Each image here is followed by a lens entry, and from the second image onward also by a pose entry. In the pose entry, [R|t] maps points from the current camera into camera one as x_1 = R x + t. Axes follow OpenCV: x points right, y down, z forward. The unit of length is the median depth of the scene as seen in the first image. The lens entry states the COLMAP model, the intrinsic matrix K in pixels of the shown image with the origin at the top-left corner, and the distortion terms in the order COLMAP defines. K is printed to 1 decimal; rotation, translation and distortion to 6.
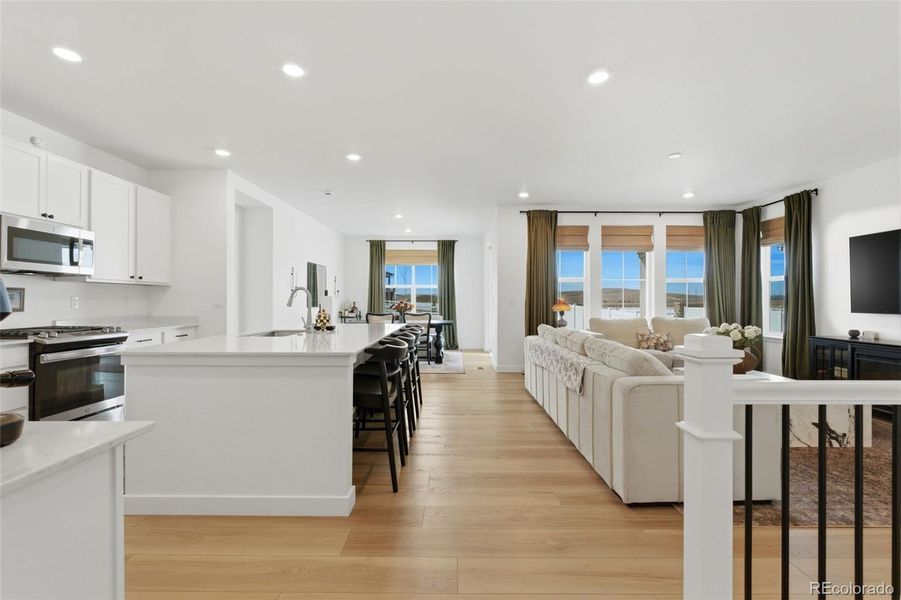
lens RADIAL K [[397.8, 0, 450.1], [0, 397.8, 299.5], [0, 0, 1]] dist [-0.011746, 0.003619]
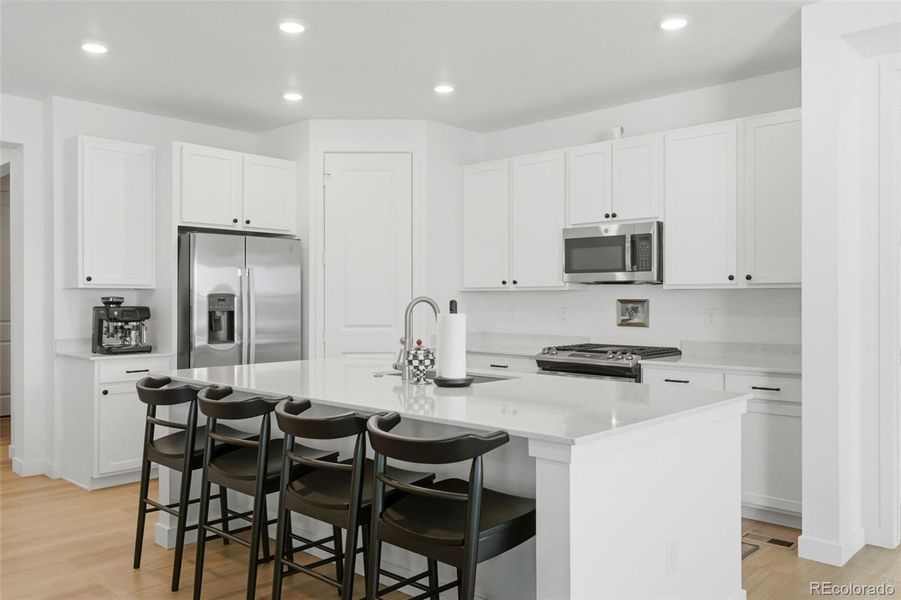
lens RADIAL K [[718.8, 0, 457.4], [0, 718.8, 296.4], [0, 0, 1]] dist [-0.008741, -0.007067]
pose [[-0.679021, -0.005050, -0.734102, 0.177405], [-0.002257, 0.999986, -0.004791, -0.014167], [0.734116, -0.001597, -0.679023, 0.923531]]
